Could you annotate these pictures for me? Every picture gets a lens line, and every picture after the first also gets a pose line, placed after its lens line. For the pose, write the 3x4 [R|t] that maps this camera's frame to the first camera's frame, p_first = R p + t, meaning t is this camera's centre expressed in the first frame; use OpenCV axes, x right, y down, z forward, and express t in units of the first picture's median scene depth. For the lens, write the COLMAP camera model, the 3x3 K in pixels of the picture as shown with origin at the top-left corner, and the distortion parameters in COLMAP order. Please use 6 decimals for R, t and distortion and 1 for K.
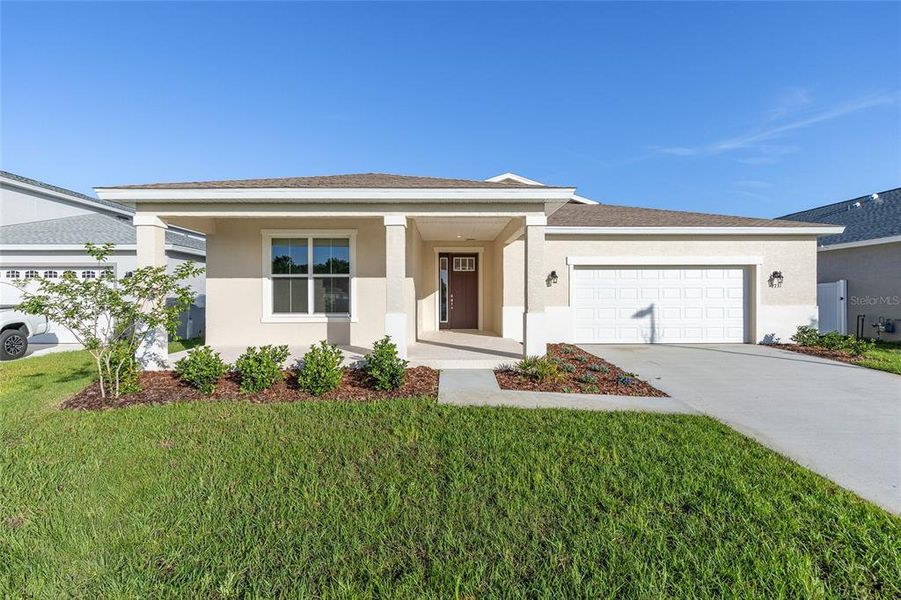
lens RADIAL K [[454.1, 0, 452.2], [0, 454.1, 295.4], [0, 0, 1]] dist [-0.003207, -0.000676]
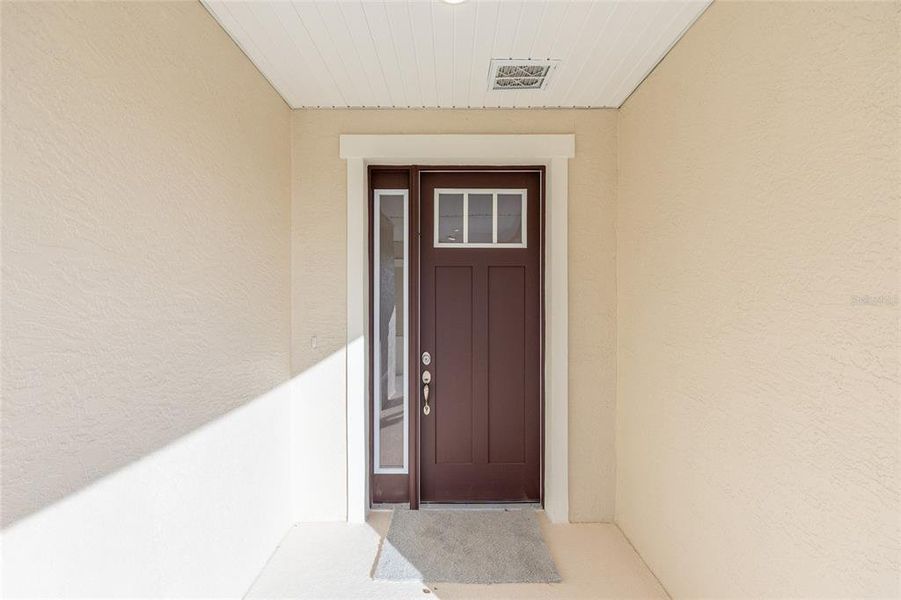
lens RADIAL K [[428.5, 0, 440.6], [0, 428.5, 297.8], [0, 0, 1]] dist [-0.000845, -0.000175]
pose [[0.999509, 0.003694, -0.031119, 0.015871], [-0.002984, 0.999735, 0.022817, -0.040611], [0.031195, -0.022713, 0.999255, 0.946996]]
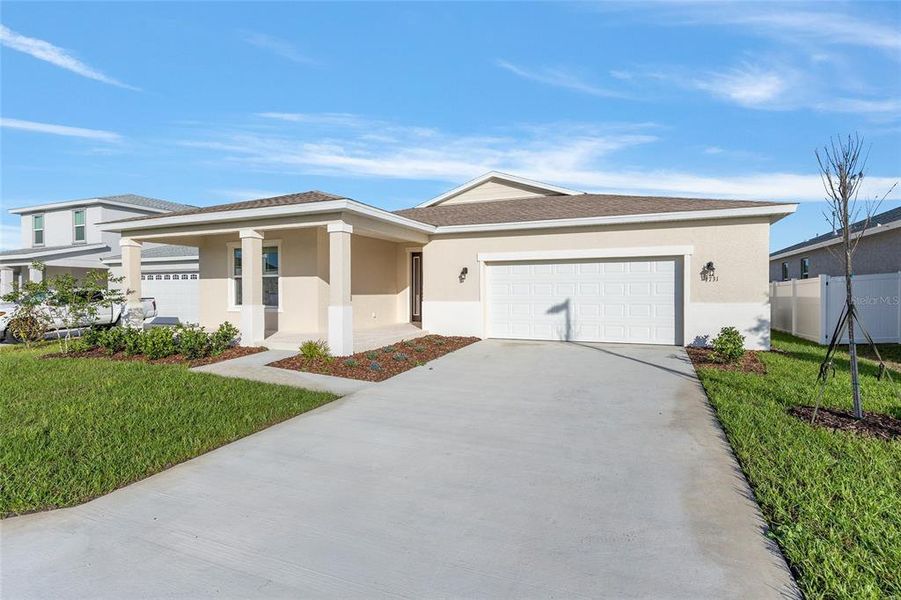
lens RADIAL K [[454.1, 0, 452.2], [0, 454.1, 295.4], [0, 0, 1]] dist [-0.003207, -0.000676]
pose [[0.914689, 0.003095, -0.404147, 0.614937], [0.001410, 0.999940, 0.010849, -0.000668], [0.404157, -0.010493, 0.914630, 0.025301]]
